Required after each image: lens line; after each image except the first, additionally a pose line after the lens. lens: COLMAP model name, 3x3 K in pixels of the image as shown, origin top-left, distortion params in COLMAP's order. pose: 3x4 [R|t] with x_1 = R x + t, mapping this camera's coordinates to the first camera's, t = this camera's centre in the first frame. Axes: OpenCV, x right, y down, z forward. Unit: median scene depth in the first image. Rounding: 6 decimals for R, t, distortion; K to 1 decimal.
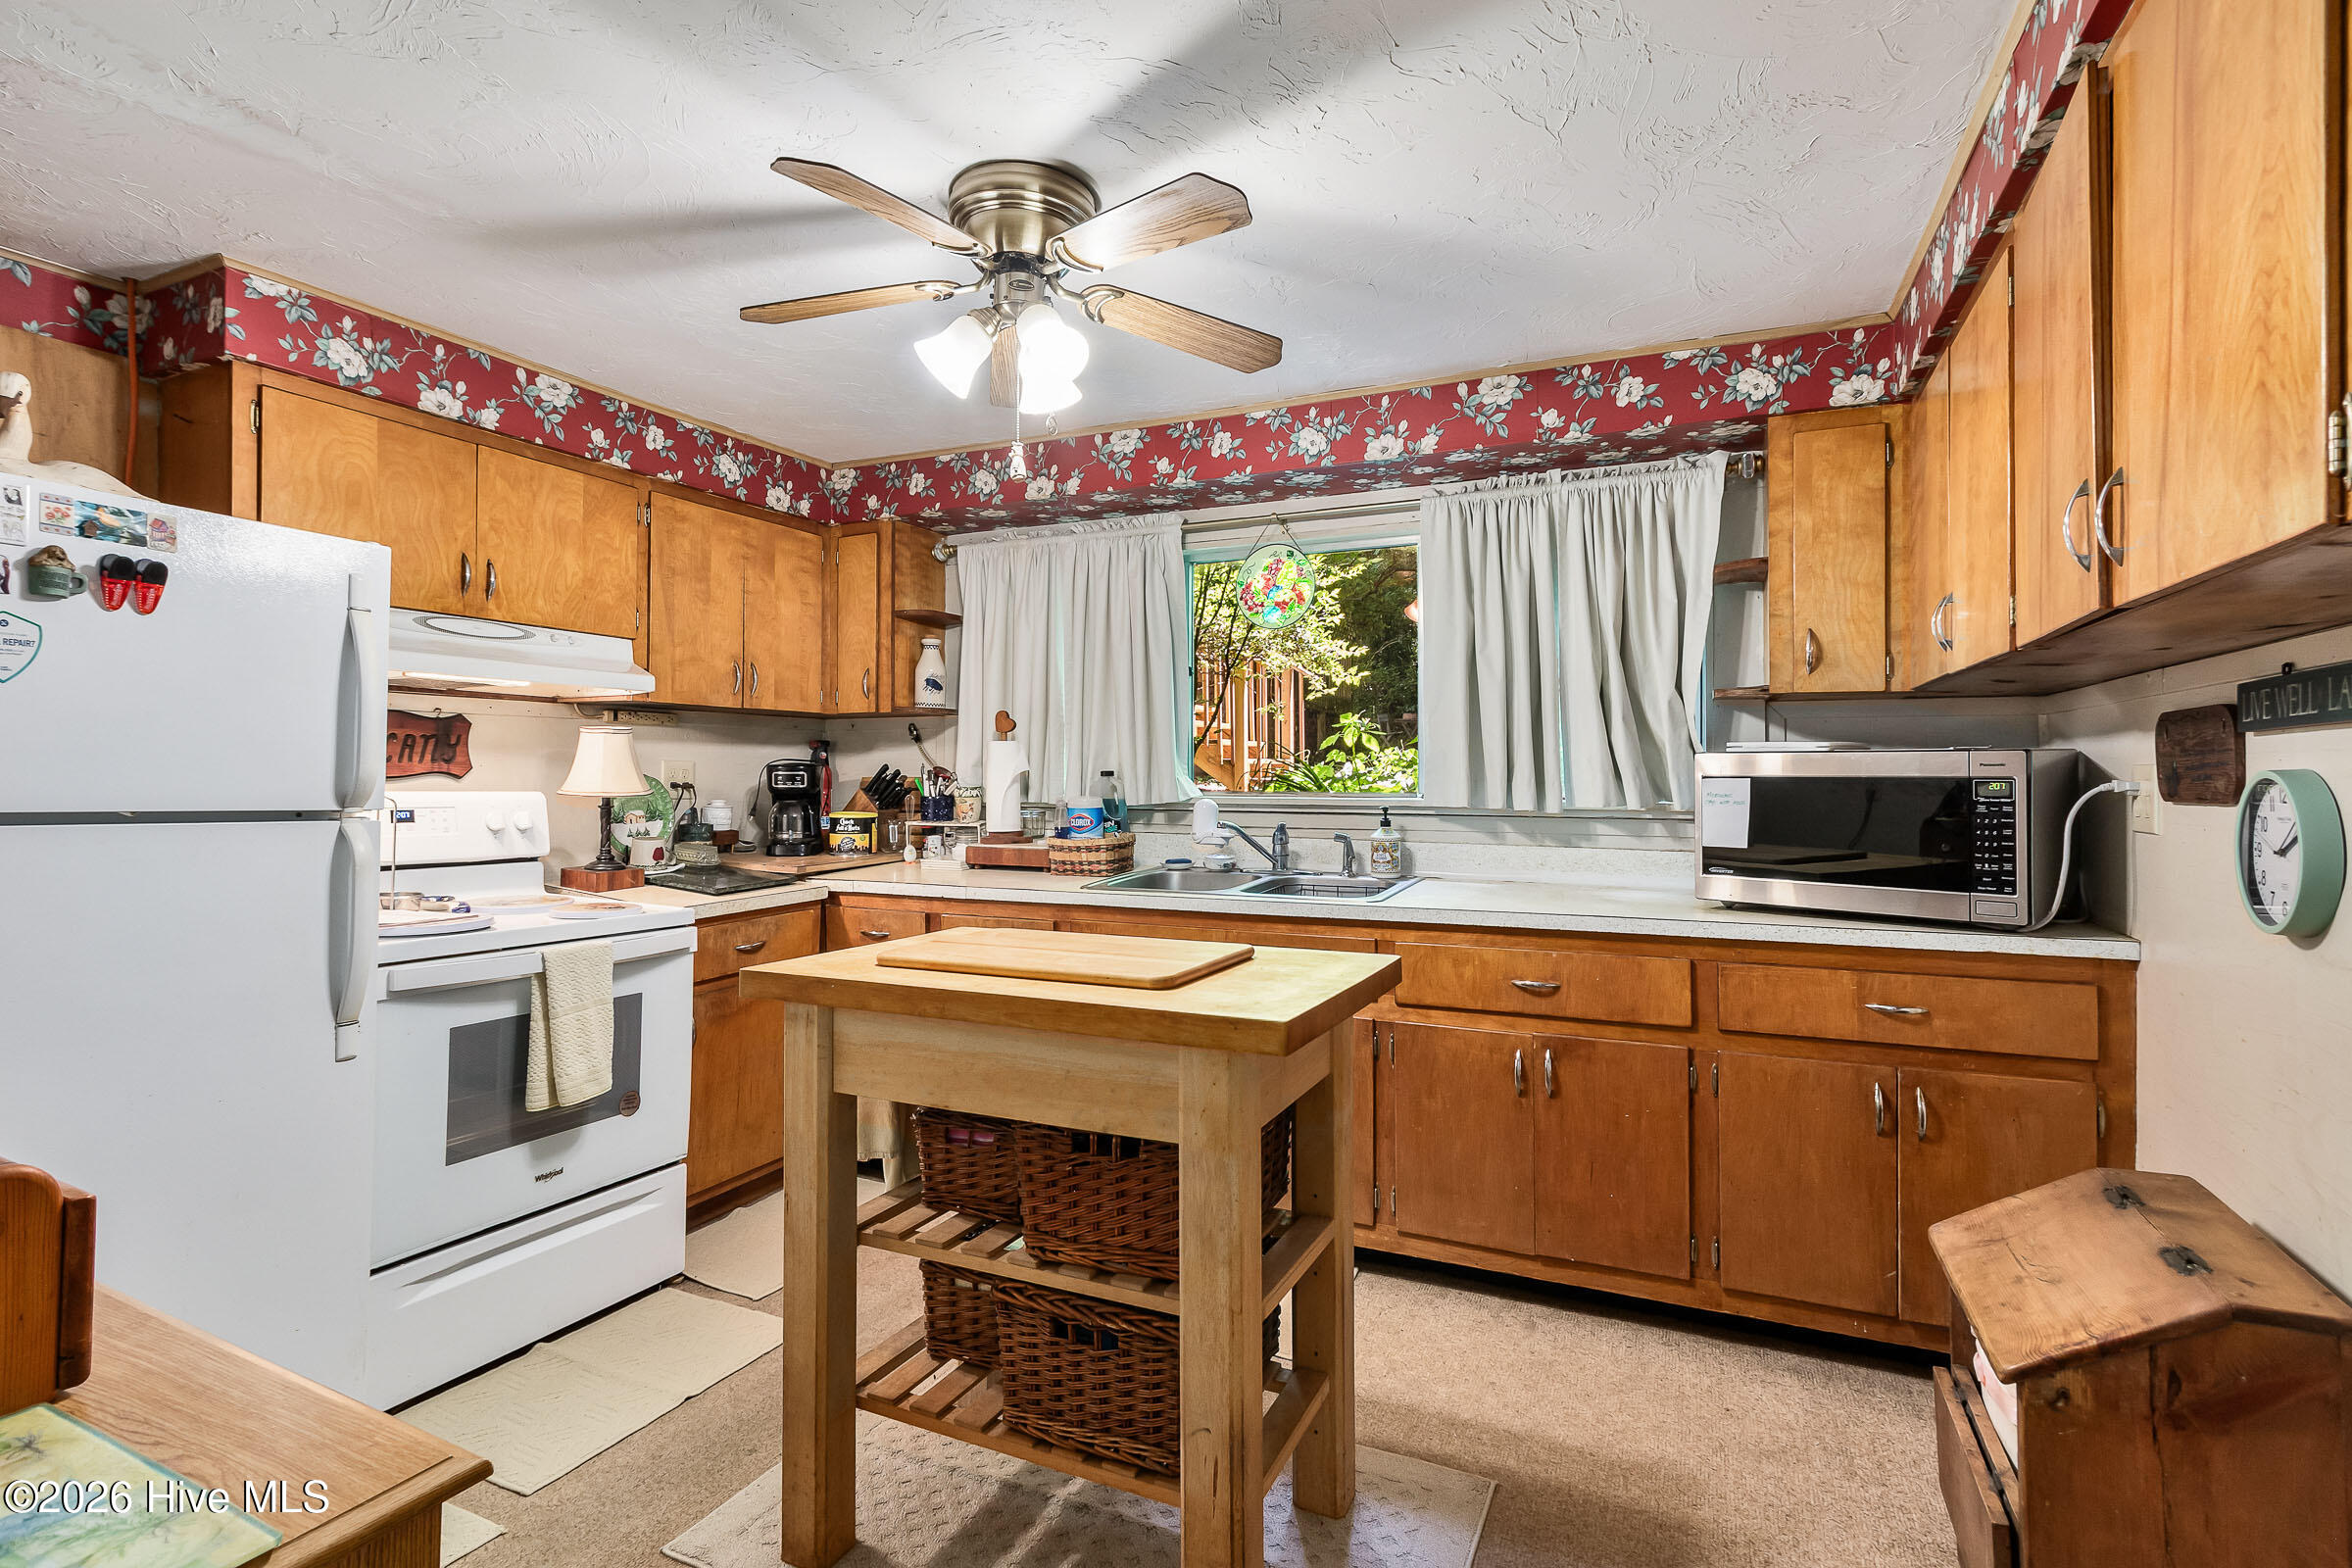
lens RADIAL K [[1123.9, 0, 1142.8], [0, 1123.9, 784.4], [0, 0, 1]] dist [0.003915, 0.000183]
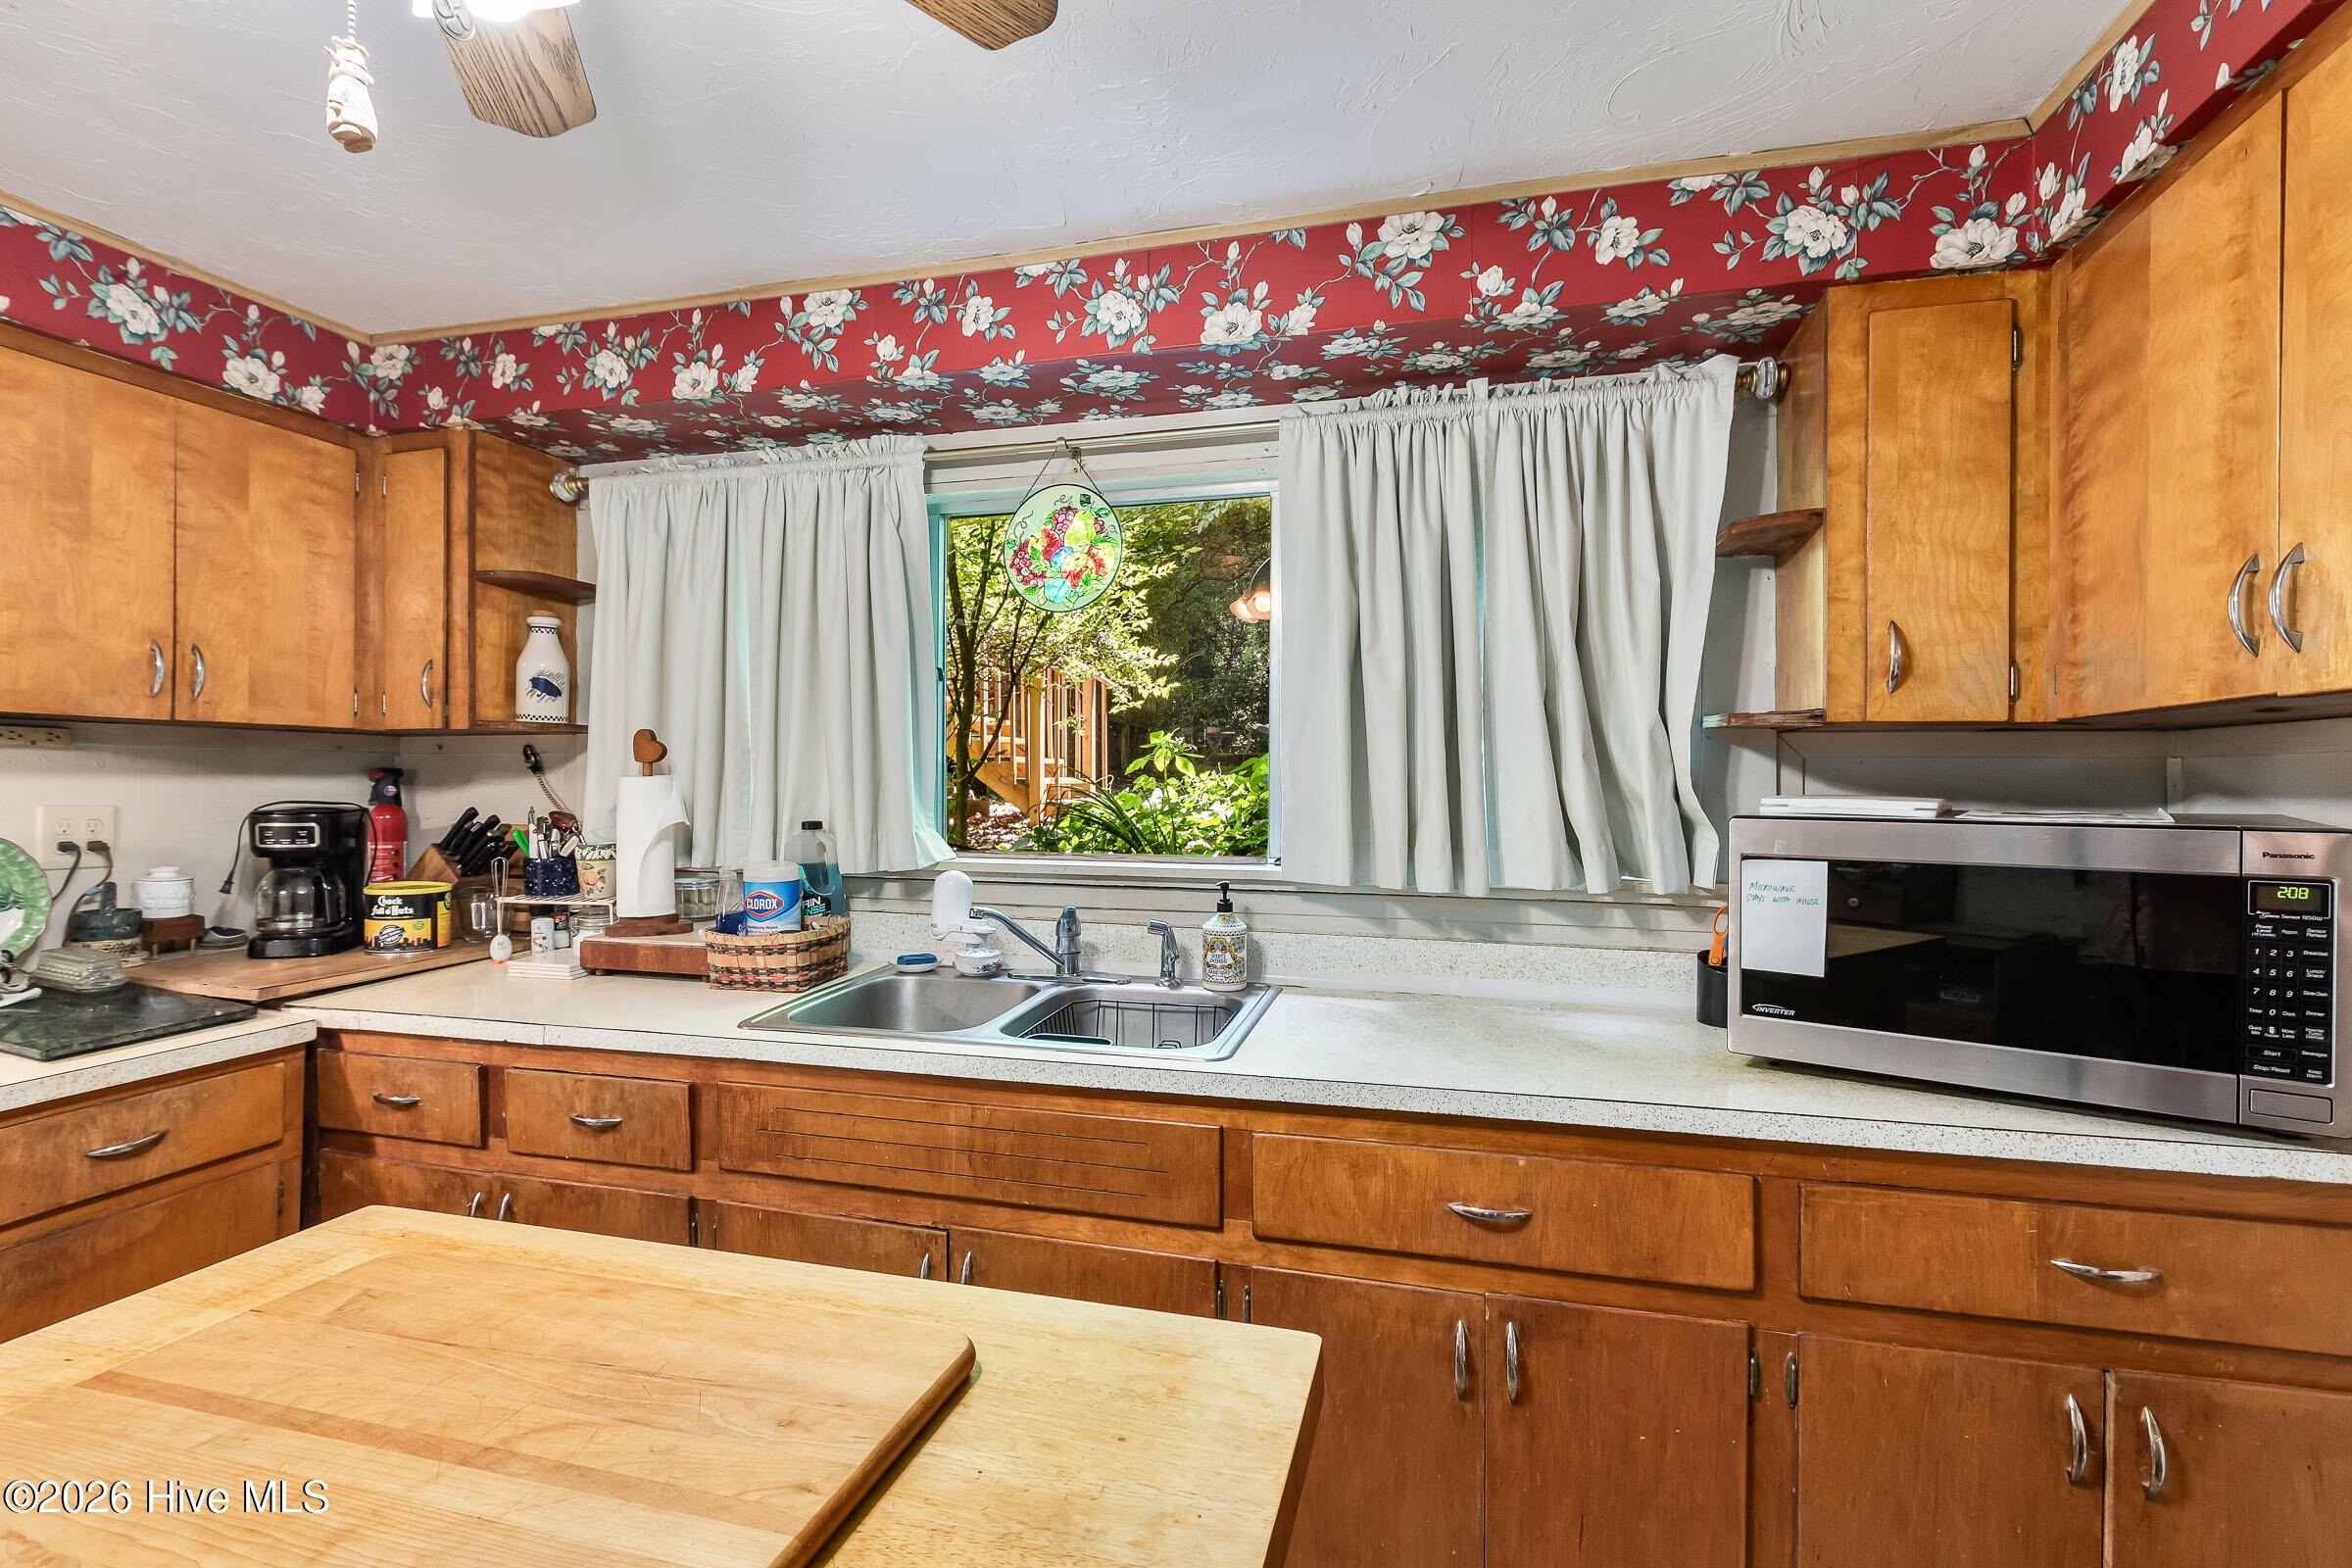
lens RADIAL K [[1096.8, 0, 1097.3], [0, 1096.8, 798.8], [0, 0, 1]] dist [0.001346, -0.000726]
pose [[0.991184, 0.003865, 0.132435, 0.056051], [-0.004659, 0.999973, 0.005683, -0.033393], [-0.132410, -0.006250, 0.991175, 0.375821]]
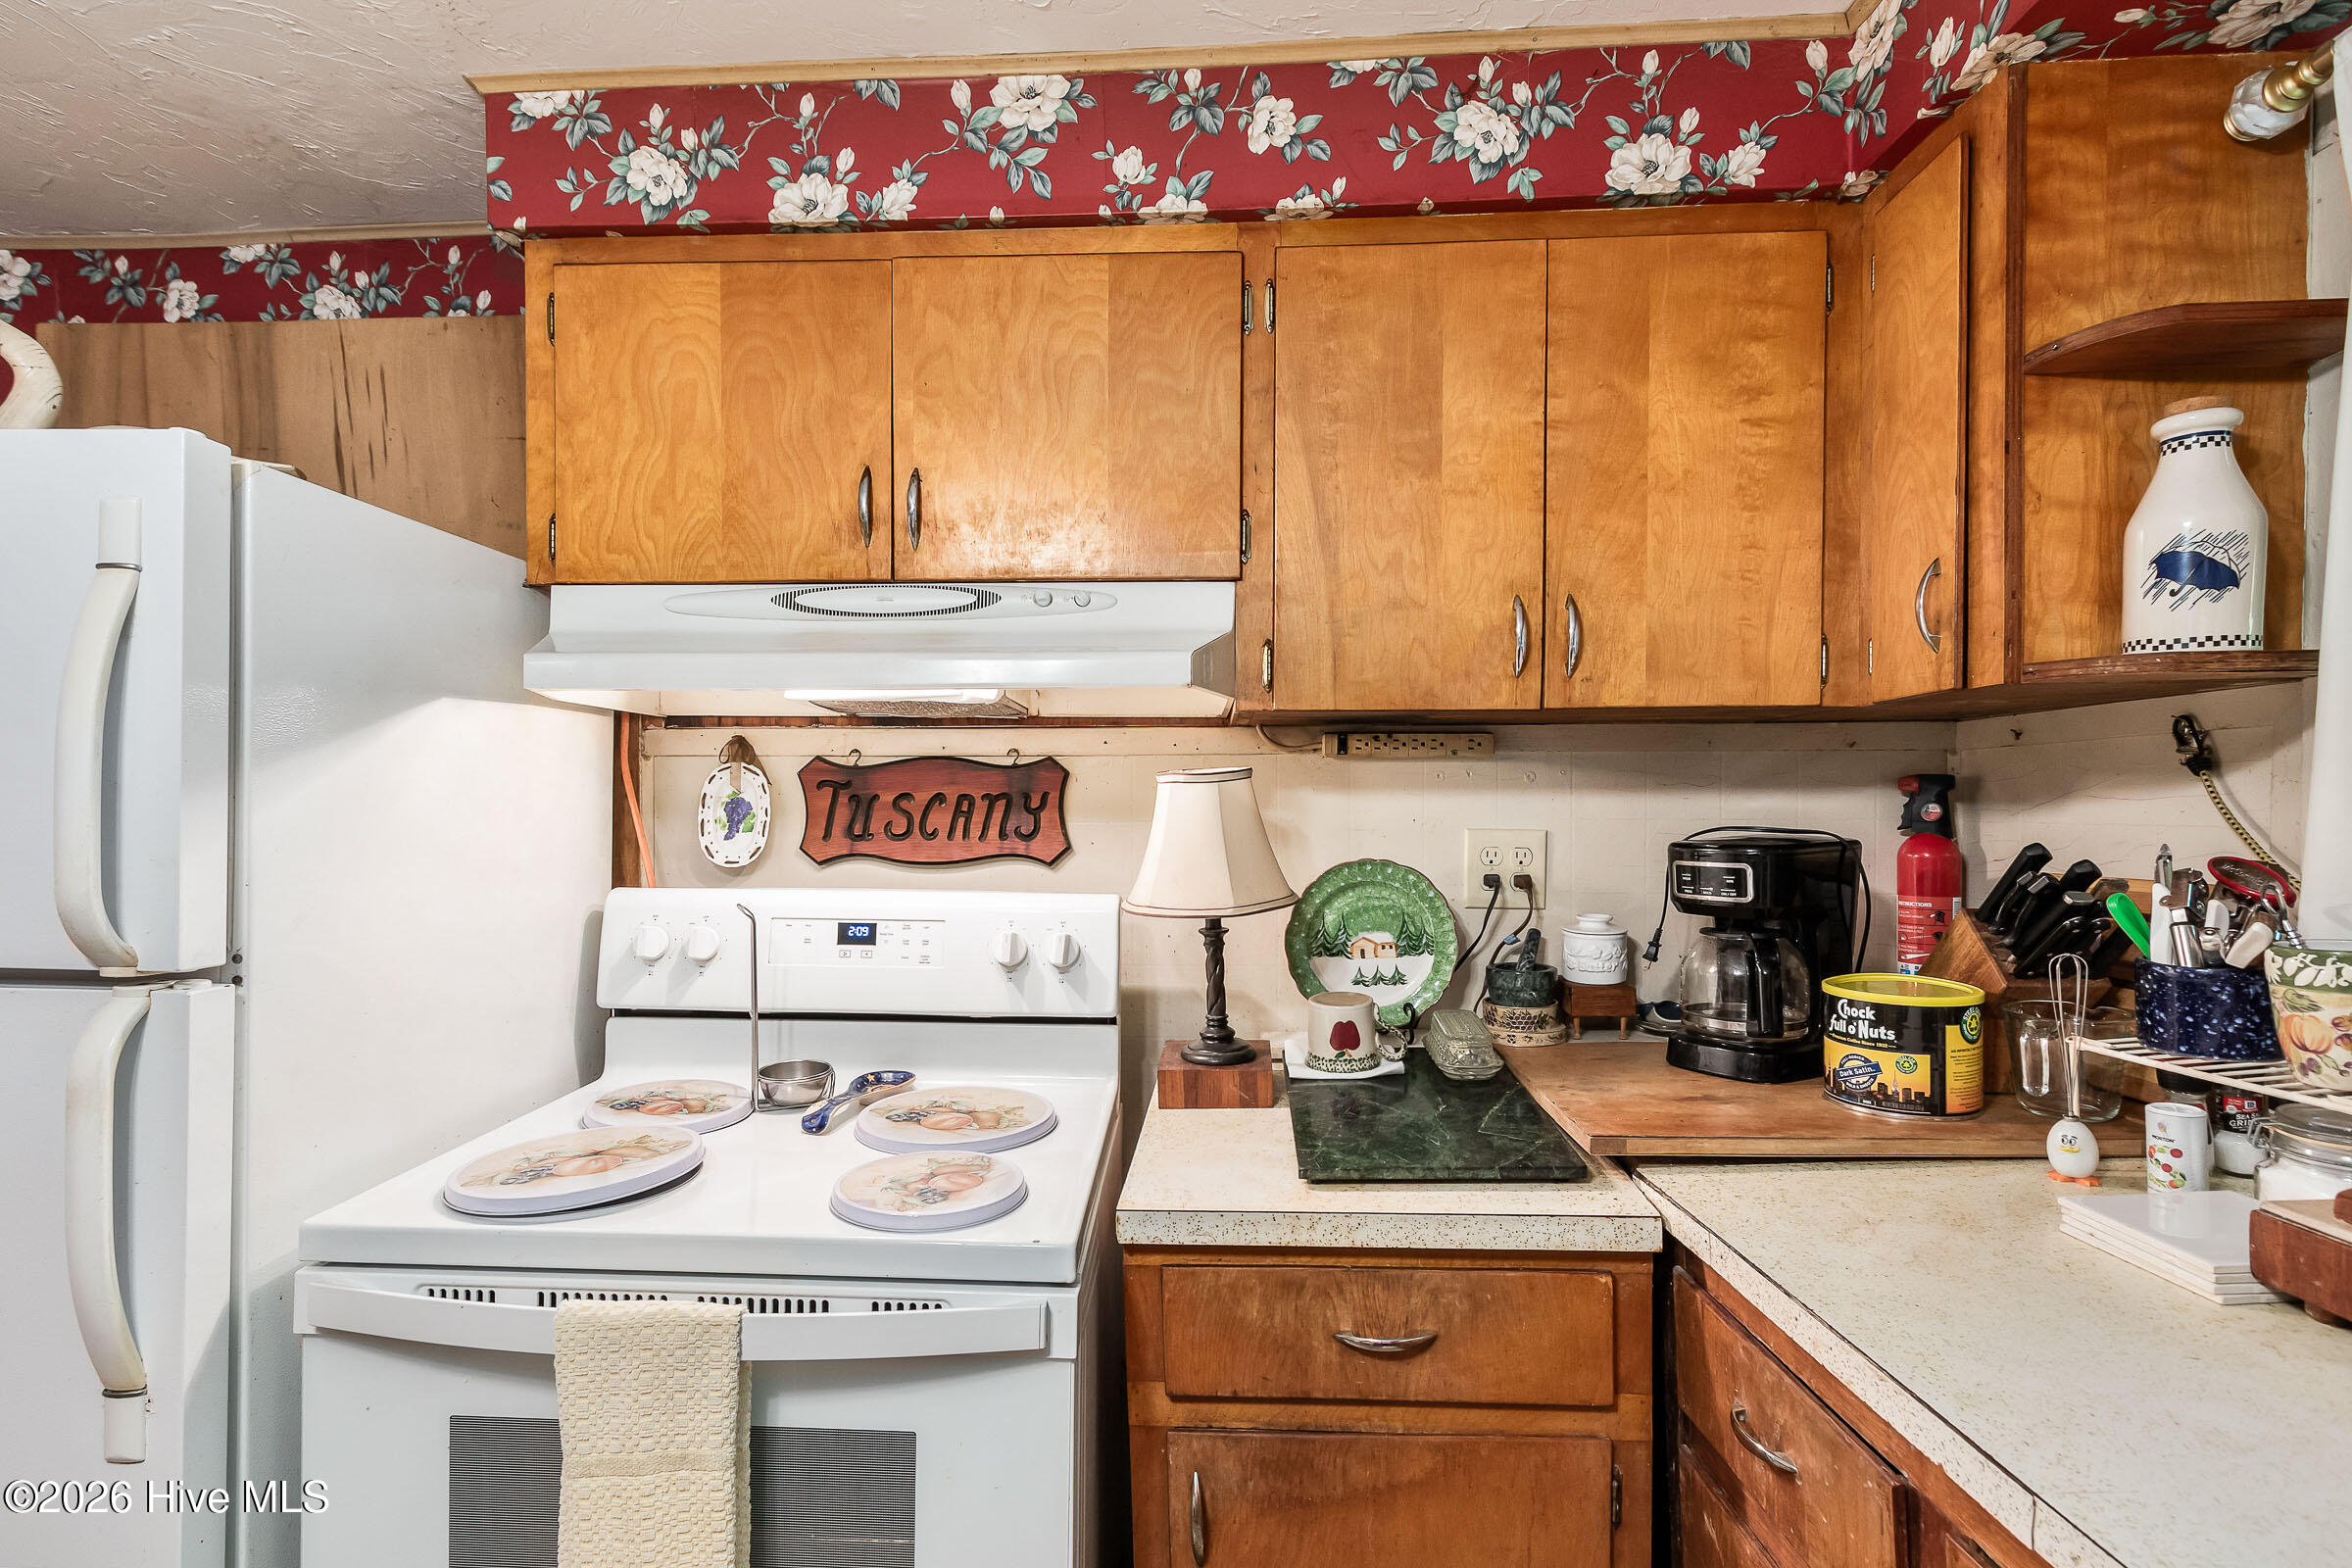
lens RADIAL K [[1095.0, 0, 1243.0], [0, 1095.0, 817.8], [0, 0, 1]] dist [0.004822, -0.000619]
pose [[0.403249, 0.008522, -0.915051, -0.032431], [-0.004910, 0.999962, 0.007150, -0.031620], [0.915077, 0.001609, 0.403276, 0.774292]]
